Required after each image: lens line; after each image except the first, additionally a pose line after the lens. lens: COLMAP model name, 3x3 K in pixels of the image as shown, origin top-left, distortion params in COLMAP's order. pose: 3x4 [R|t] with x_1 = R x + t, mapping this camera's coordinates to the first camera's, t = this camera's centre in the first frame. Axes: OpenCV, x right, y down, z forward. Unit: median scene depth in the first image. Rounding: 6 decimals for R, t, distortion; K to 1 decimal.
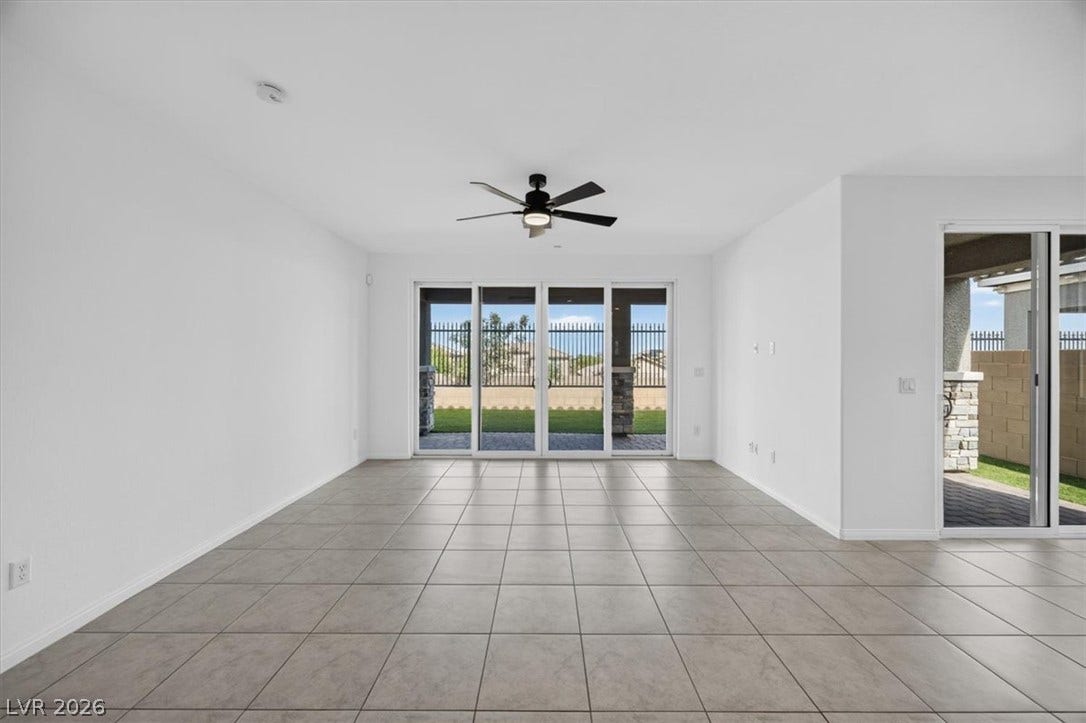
lens RADIAL K [[417.0, 0, 542.1], [0, 417.0, 351.8], [0, 0, 1]] dist [0.002409, -0.000347]
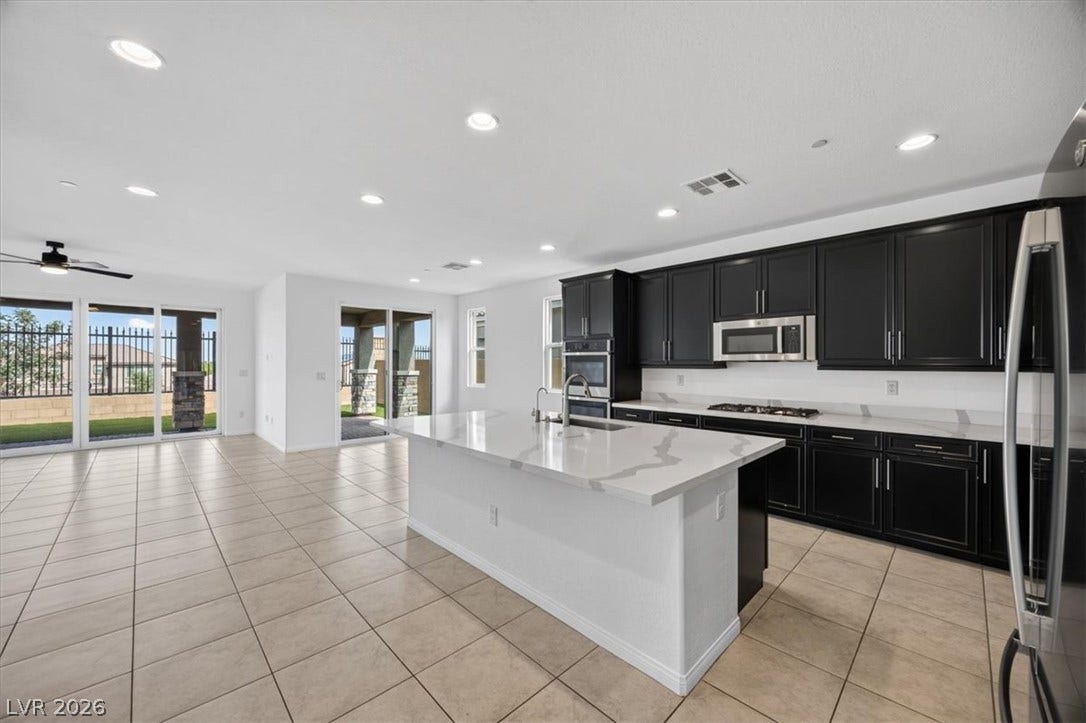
lens RADIAL K [[417.0, 0, 541.5], [0, 417.0, 363.8], [0, 0, 1]] dist [0.002409, -0.000347]
pose [[0.718677, -0.000837, 0.695344, 0.114196], [-0.008129, 0.999921, 0.009606, -0.006666], [-0.695297, -0.012556, 0.718613, -0.742382]]
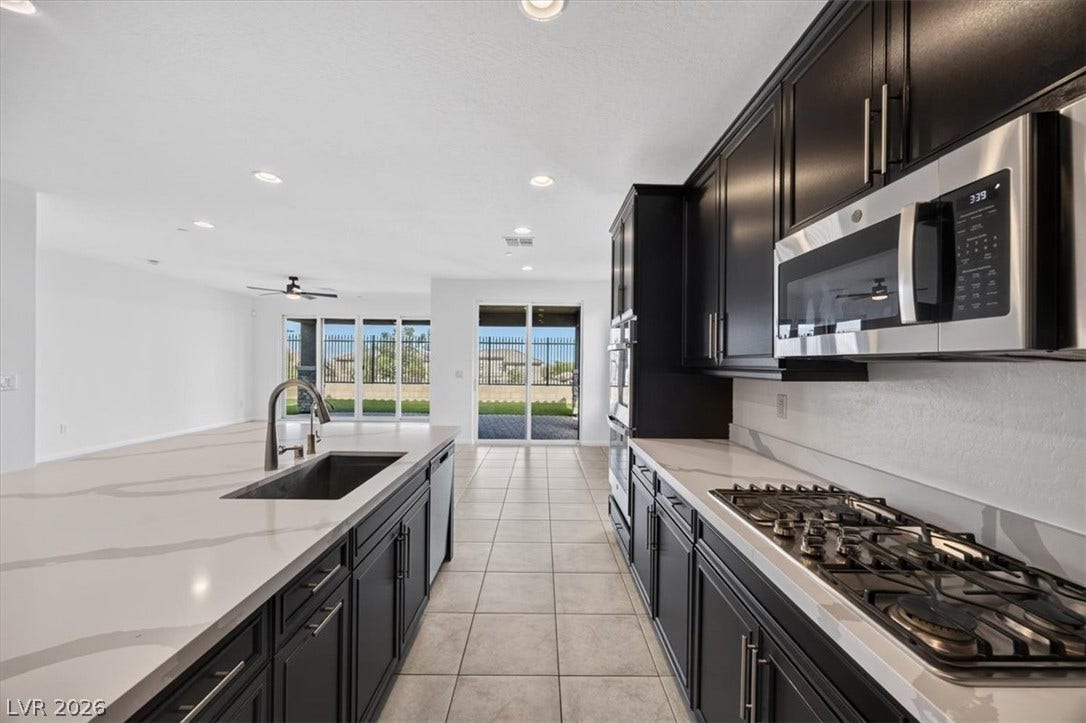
lens RADIAL K [[417.0, 0, 550.6], [0, 417.0, 369.7], [0, 0, 1]] dist [0.002409, -0.000347]
pose [[0.999761, 0.014703, -0.016152, 0.789178], [-0.014270, 0.999543, 0.026631, -0.005307], [0.016536, -0.026395, 0.999515, -0.679087]]
